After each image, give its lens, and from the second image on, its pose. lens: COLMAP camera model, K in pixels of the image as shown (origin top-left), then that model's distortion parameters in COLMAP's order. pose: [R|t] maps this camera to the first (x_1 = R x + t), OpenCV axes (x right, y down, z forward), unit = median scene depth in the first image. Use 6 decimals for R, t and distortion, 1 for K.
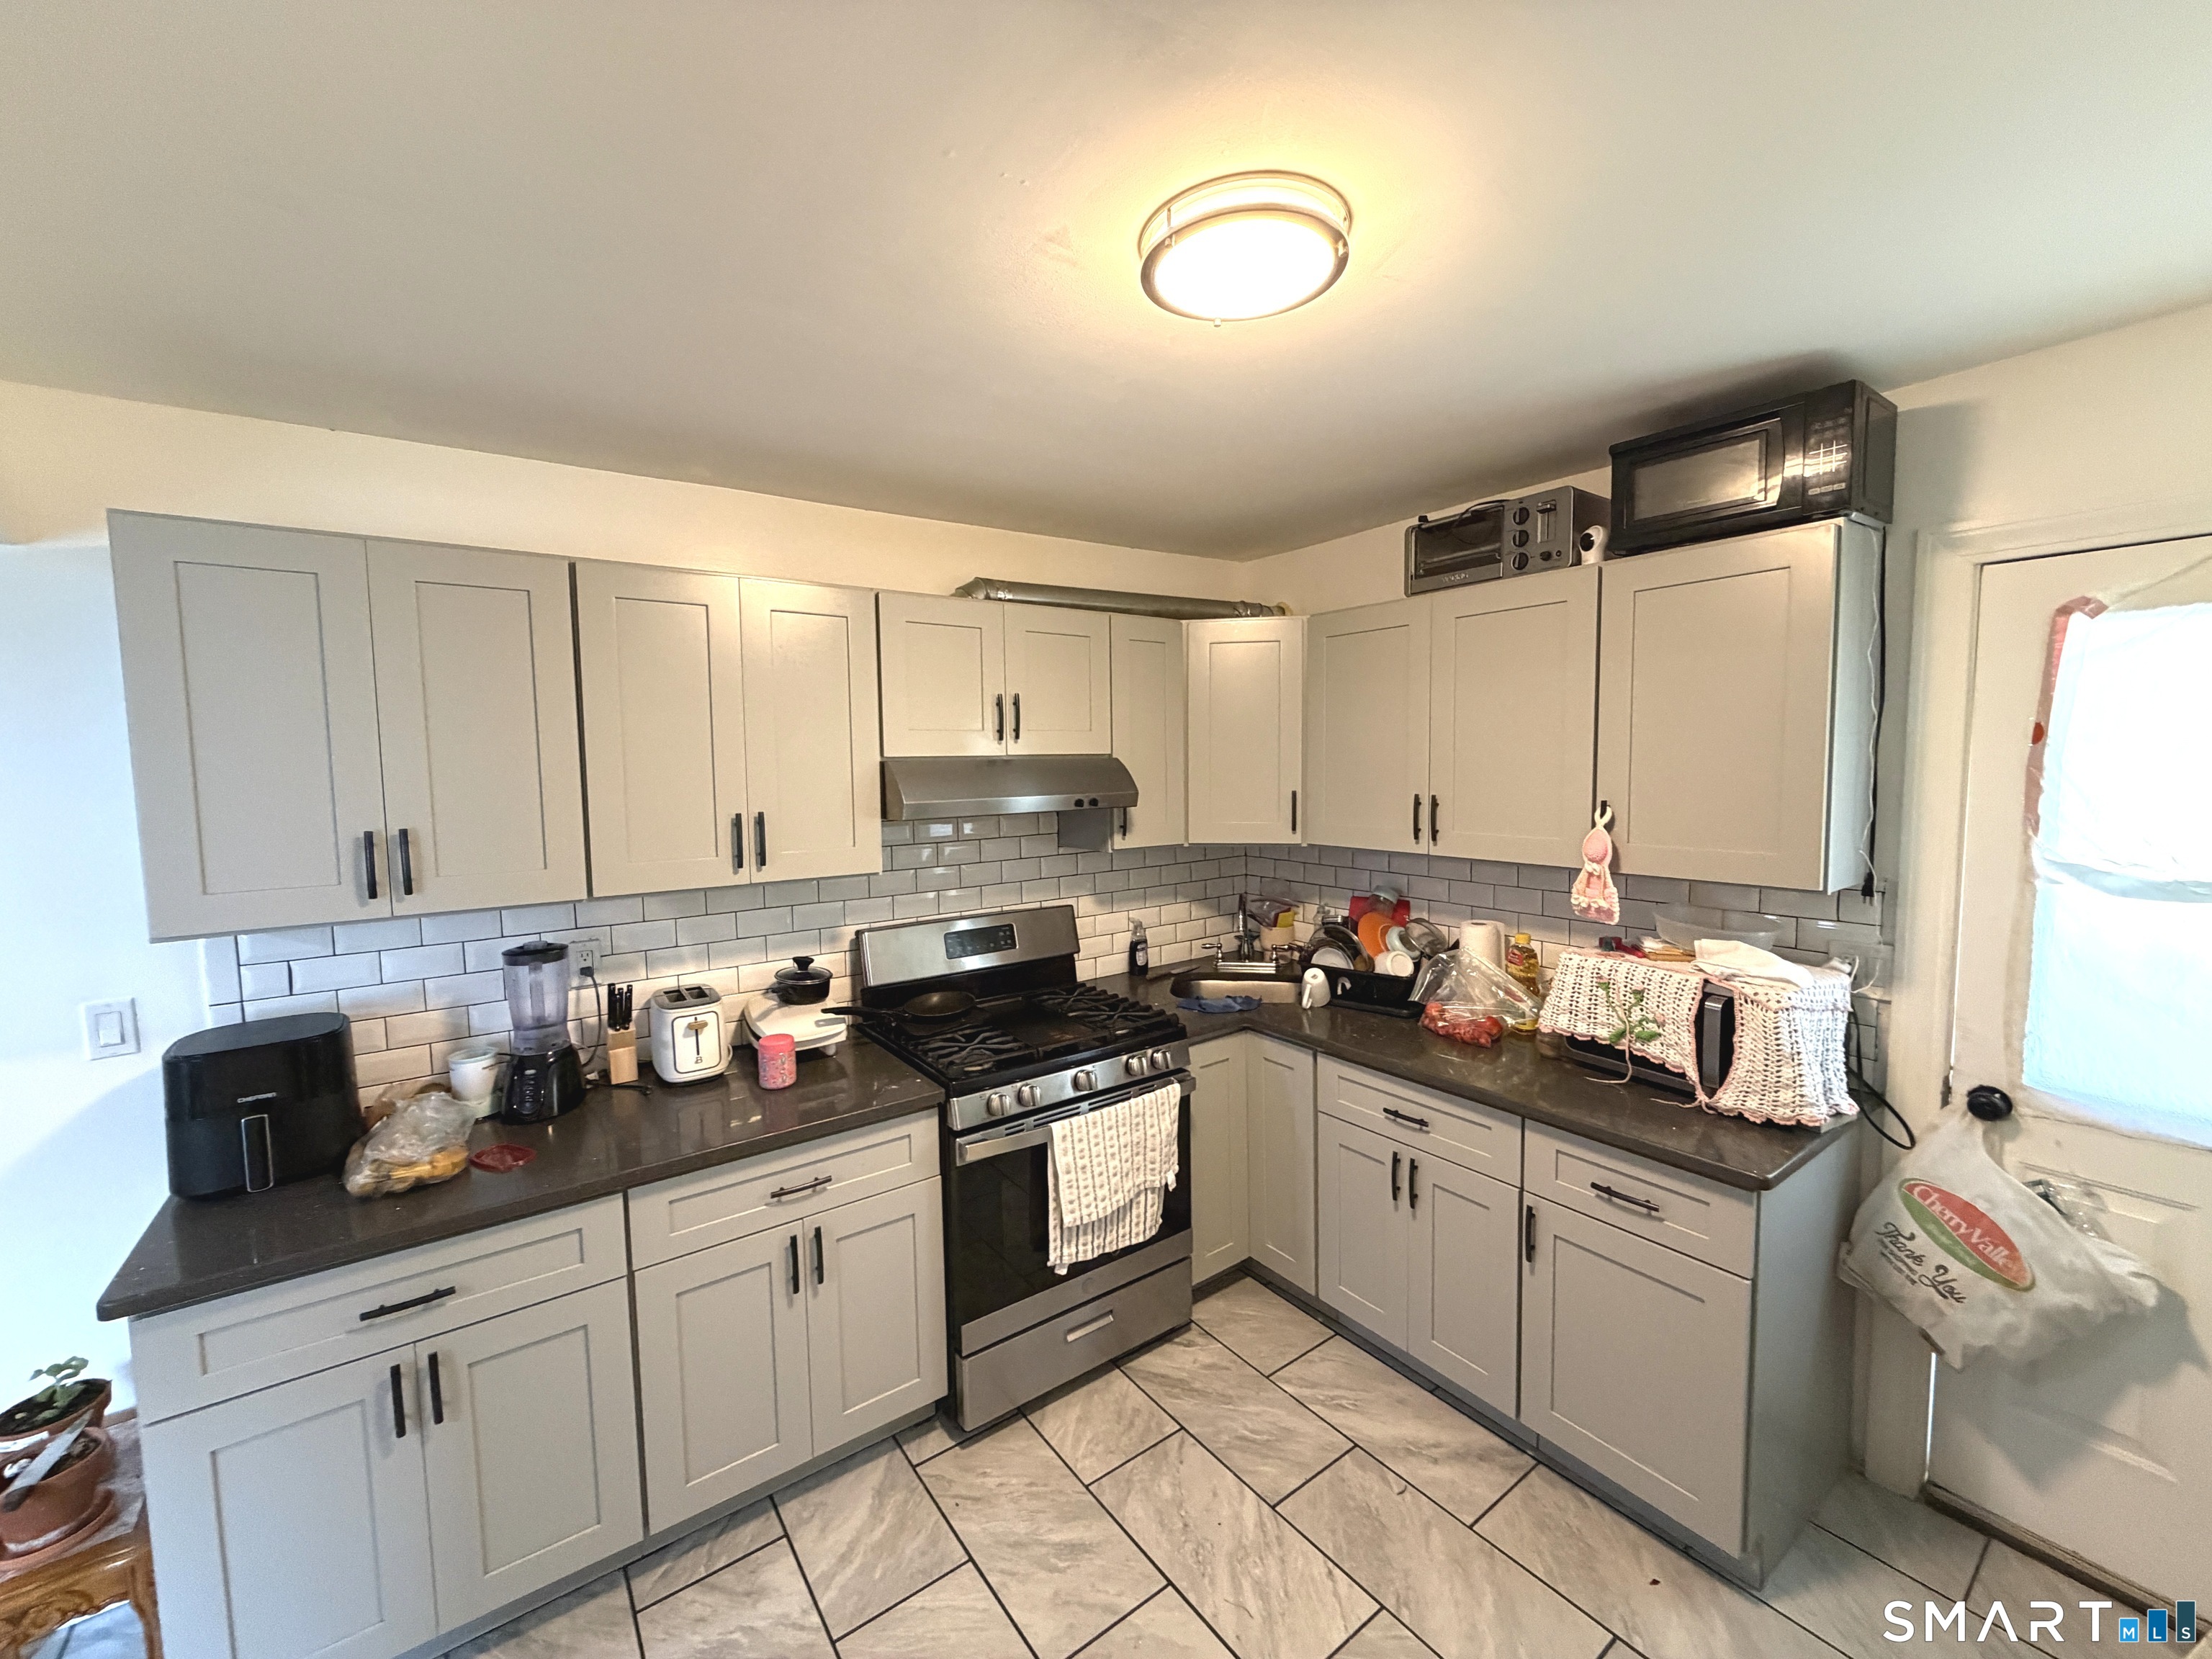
lens RADIAL K [[878.2, 0, 1105.6], [0, 878.2, 837.3], [0, 0, 1]] dist [-0.002656, -0.000407]
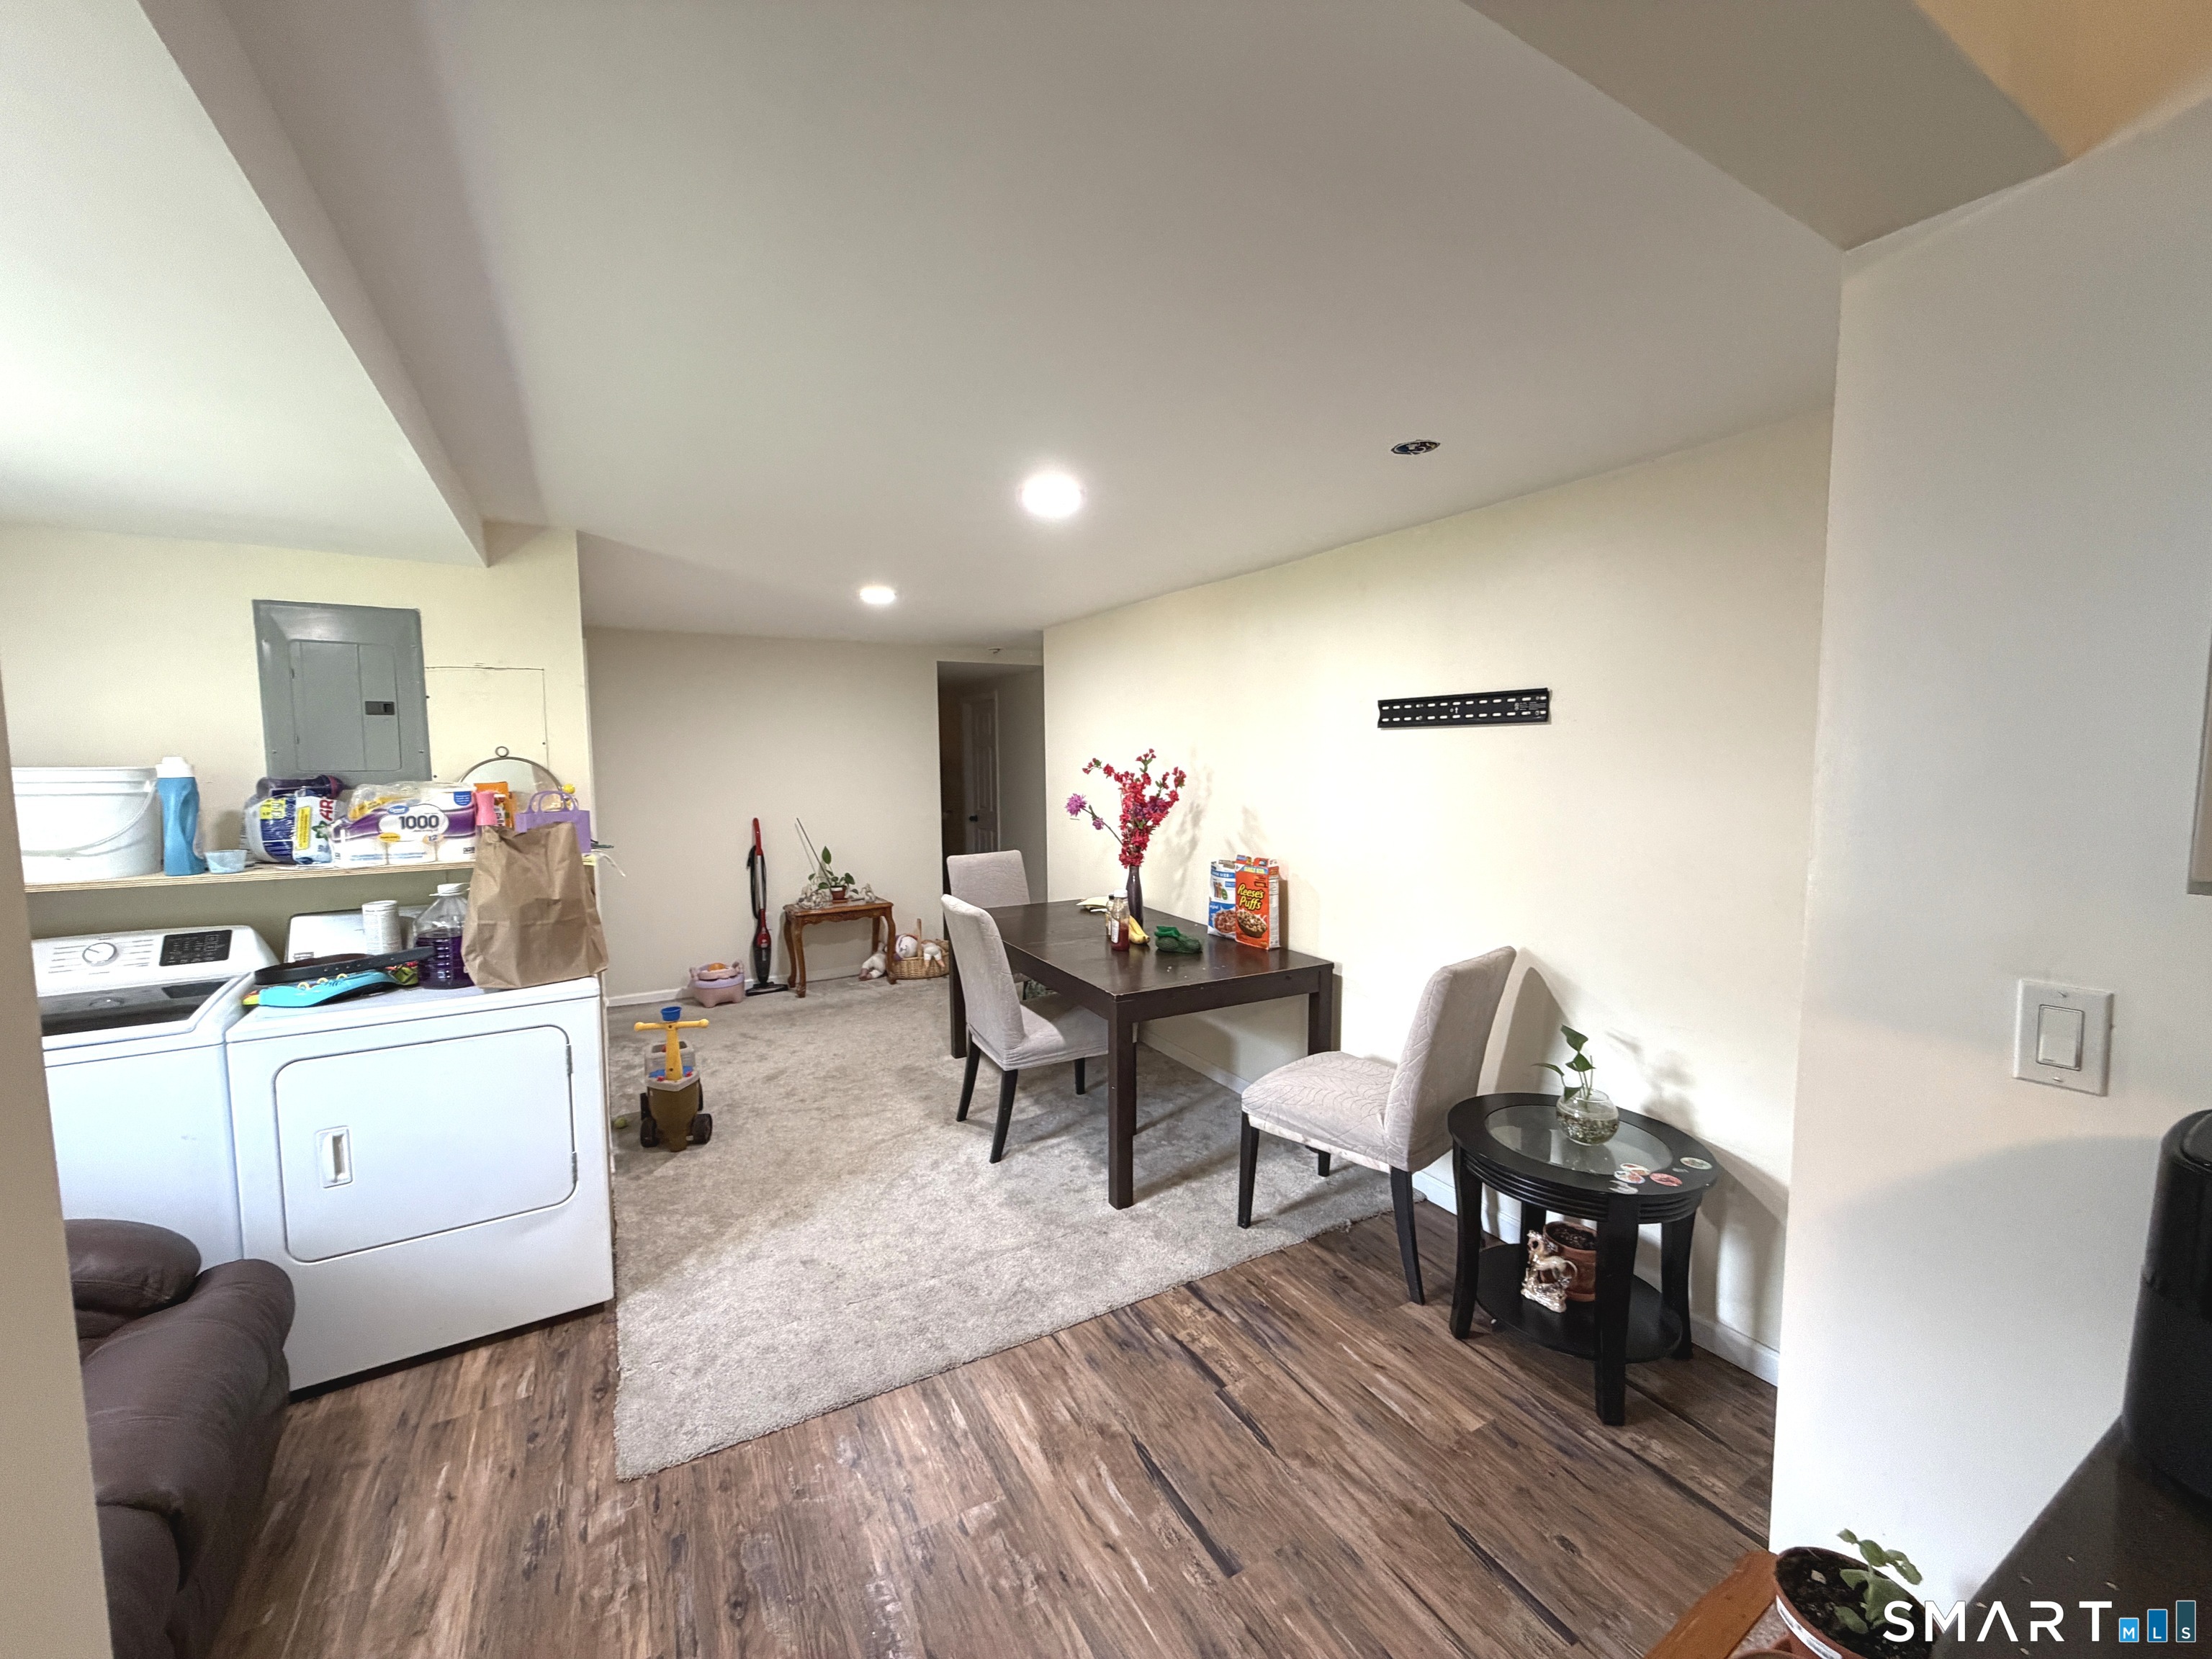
lens RADIAL K [[878.2, 0, 1101.4], [0, 878.2, 836.5], [0, 0, 1]] dist [-0.002656, -0.000407]
pose [[-0.109821, 0.099347, -0.988974, -0.474193], [-0.058695, 0.992608, 0.106230, 0.035781], [0.992217, 0.069714, -0.103178, 0.374138]]
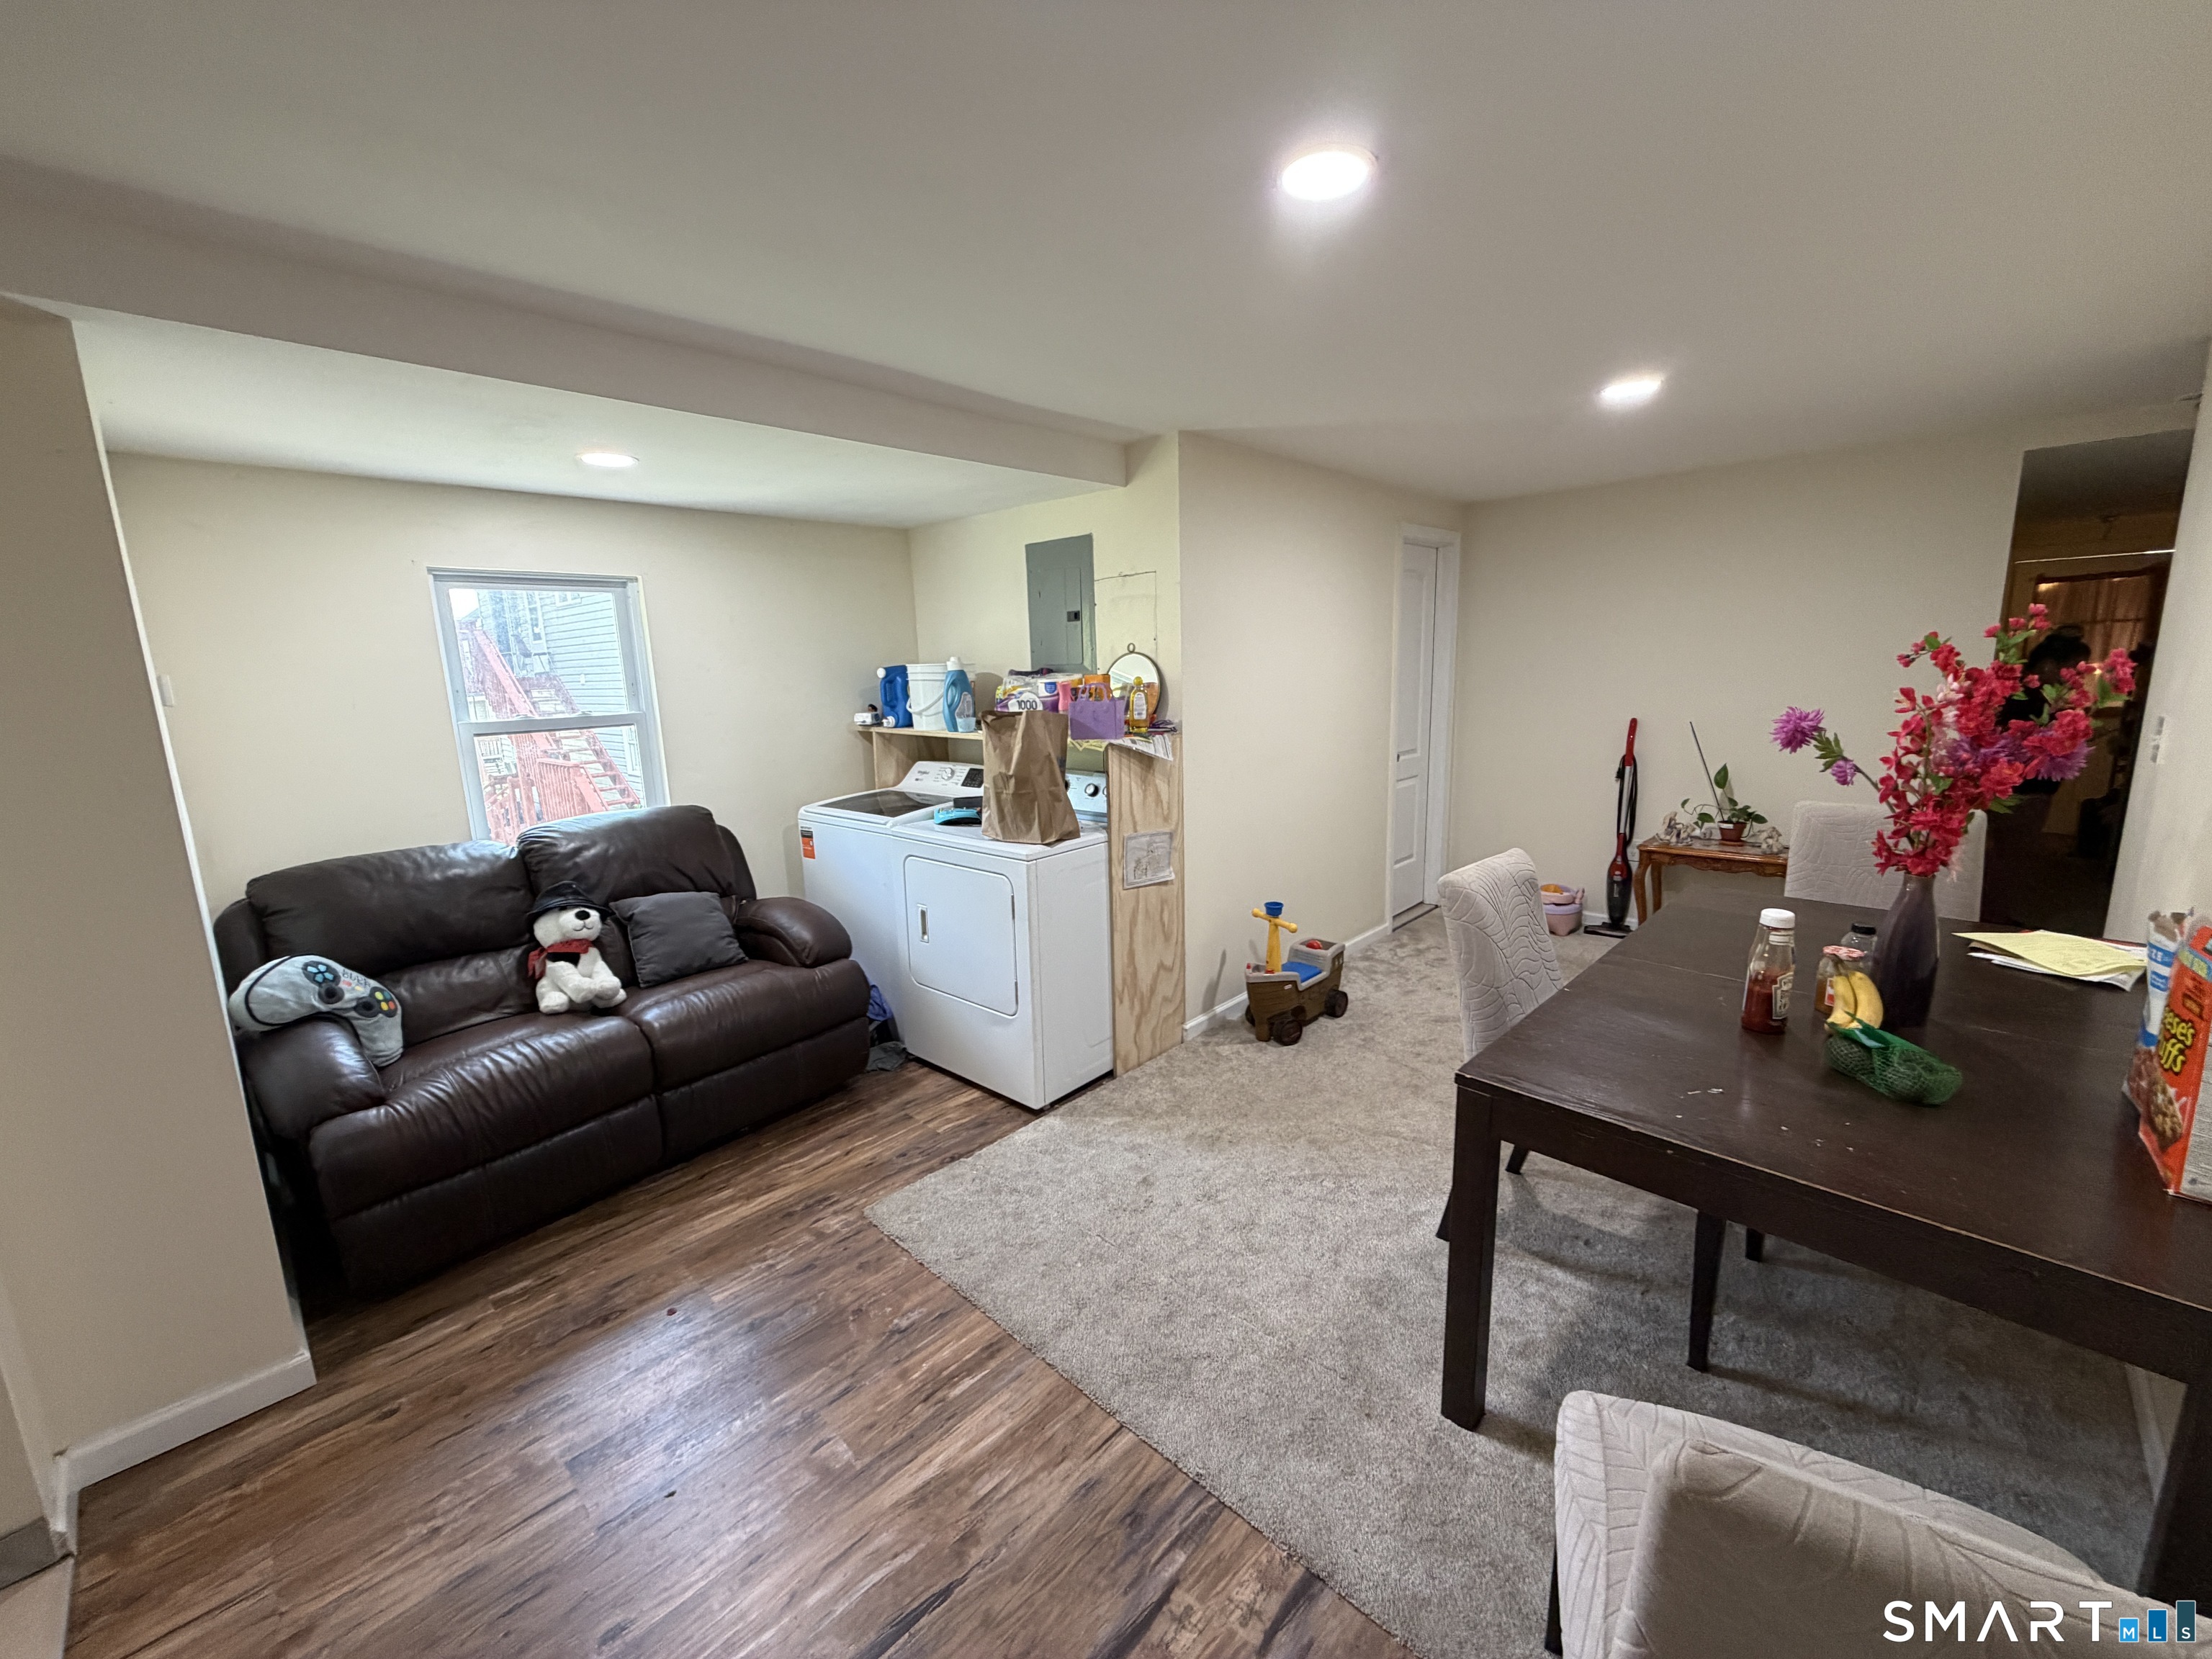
lens RADIAL K [[878.2, 0, 1098.6], [0, 878.2, 832.0], [0, 0, 1]] dist [-0.002656, -0.000407]
pose [[-0.984162, 0.069599, -0.163037, -1.399603], [0.025691, 0.965992, 0.257292, 0.015757], [0.175400, 0.249029, -0.952481, 0.906079]]
